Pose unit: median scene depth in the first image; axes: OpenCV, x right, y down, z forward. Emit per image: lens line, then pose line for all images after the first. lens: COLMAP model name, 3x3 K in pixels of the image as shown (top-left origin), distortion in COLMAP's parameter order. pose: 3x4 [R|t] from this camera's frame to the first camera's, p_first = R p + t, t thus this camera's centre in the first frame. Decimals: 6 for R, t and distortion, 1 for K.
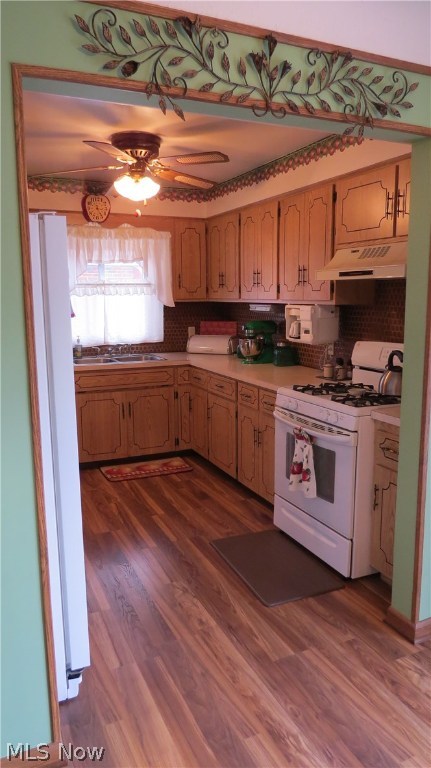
lens RADIAL K [[547.0, 0, 215.2], [0, 547.0, 389.2], [0, 0, 1]] dist [-0.024648, 0.011903]
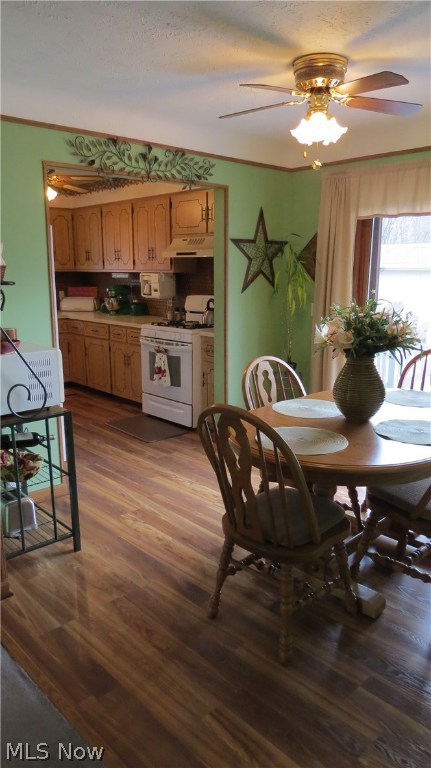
lens RADIAL K [[547.0, 0, 207.9], [0, 547.0, 394.1], [0, 0, 1]] dist [-0.024648, 0.011903]
pose [[0.951978, -0.061657, 0.299895, -0.199078], [0.044925, 0.997041, 0.062380, 0.111880], [-0.302854, -0.045912, 0.951930, -0.610532]]
